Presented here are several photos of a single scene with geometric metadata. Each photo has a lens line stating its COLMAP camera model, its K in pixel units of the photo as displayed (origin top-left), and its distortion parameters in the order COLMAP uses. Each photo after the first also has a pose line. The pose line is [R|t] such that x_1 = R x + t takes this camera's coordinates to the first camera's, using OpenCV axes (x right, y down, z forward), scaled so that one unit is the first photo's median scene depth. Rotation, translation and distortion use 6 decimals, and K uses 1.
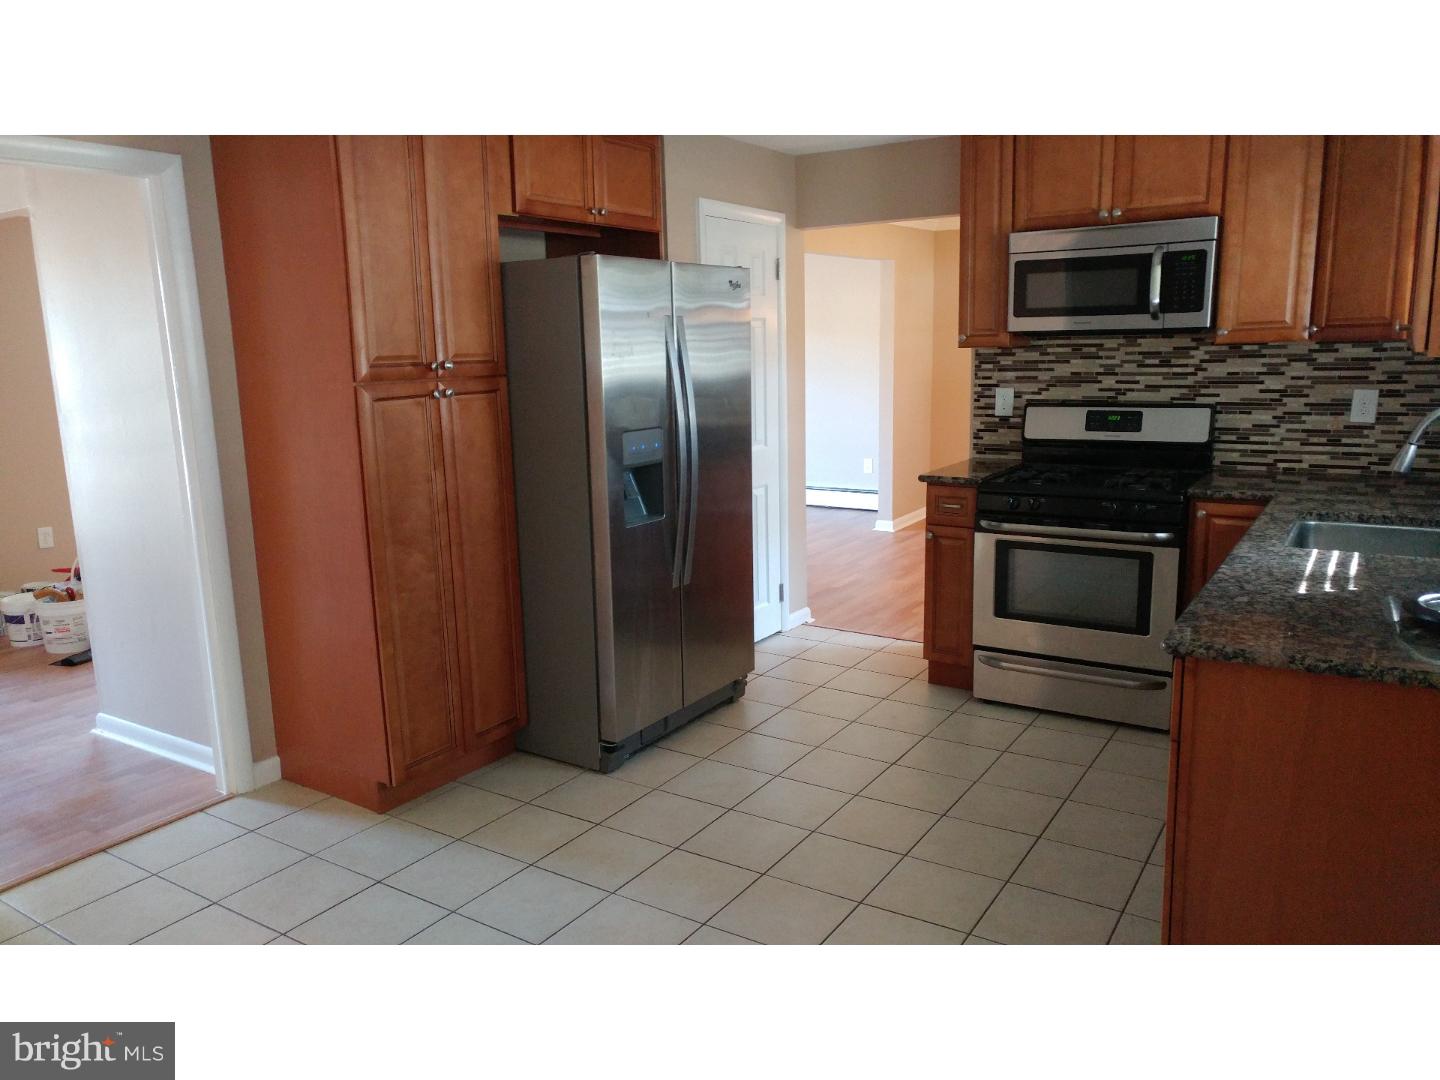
lens RADIAL K [[1075.7, 0, 720.0], [0, 1075.7, 540.0], [0, 0, 1]] dist [-0.004113, 0.145775]
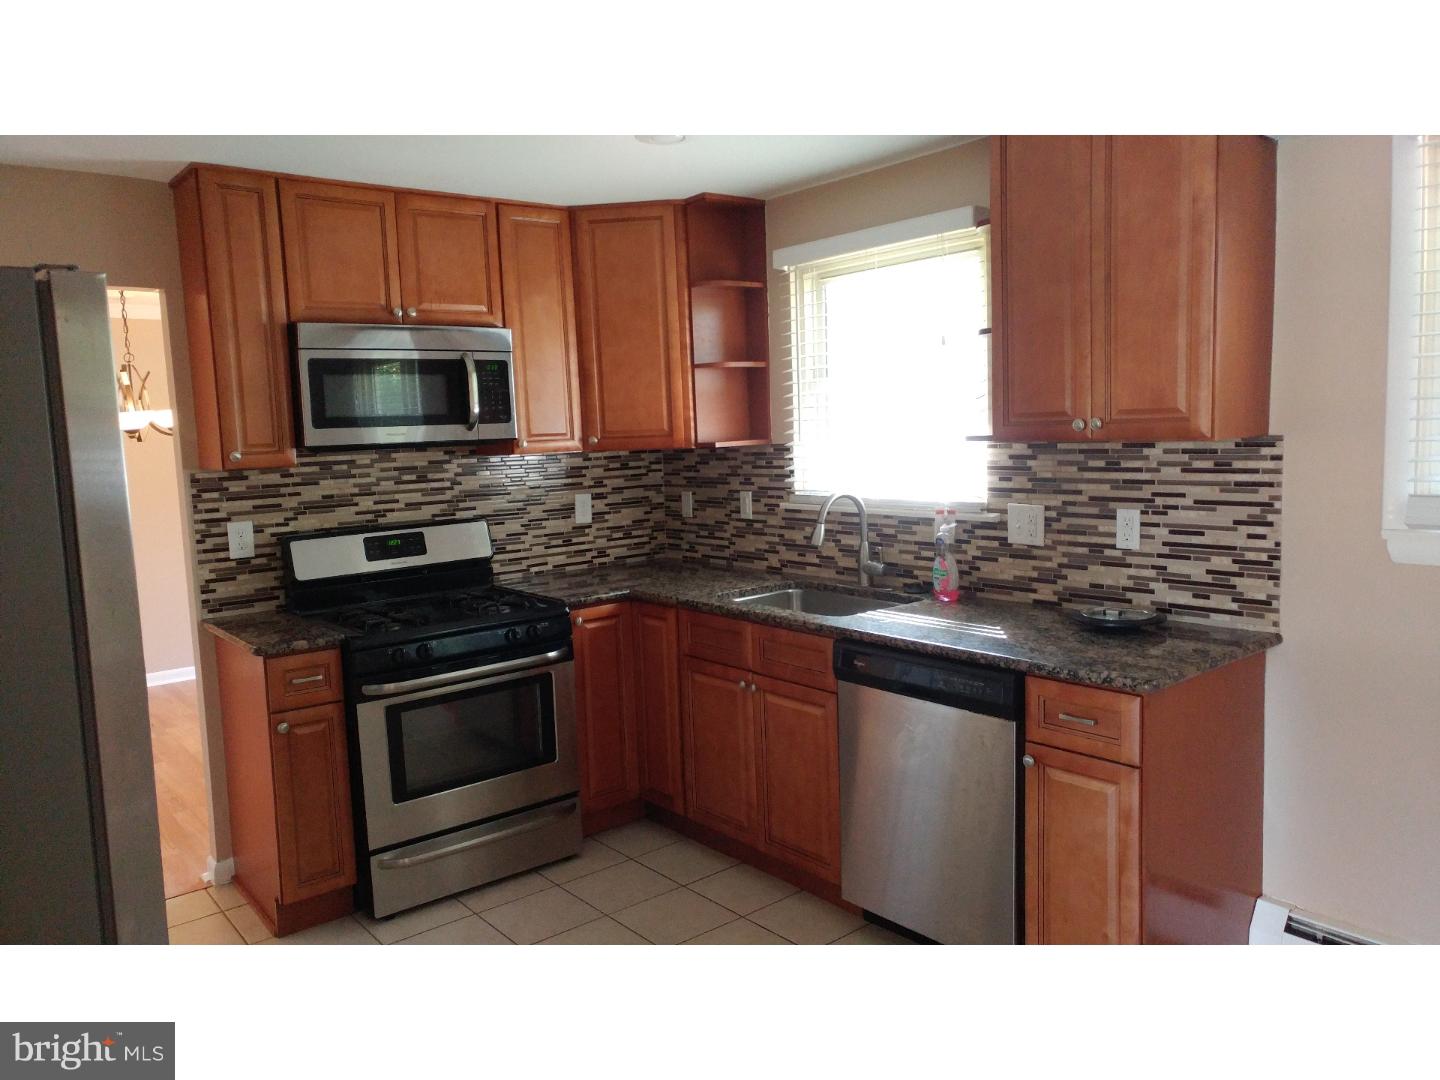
lens RADIAL K [[1030.8, 0, 748.3], [0, 1030.8, 543.6], [0, 0, 1]] dist [-0.000231, 0.001457]
pose [[0.315841, -0.102913, 0.943214, -0.340275], [0.208745, 0.977280, 0.036730, -0.084644], [-0.925565, 0.185290, 0.330148, 0.467108]]
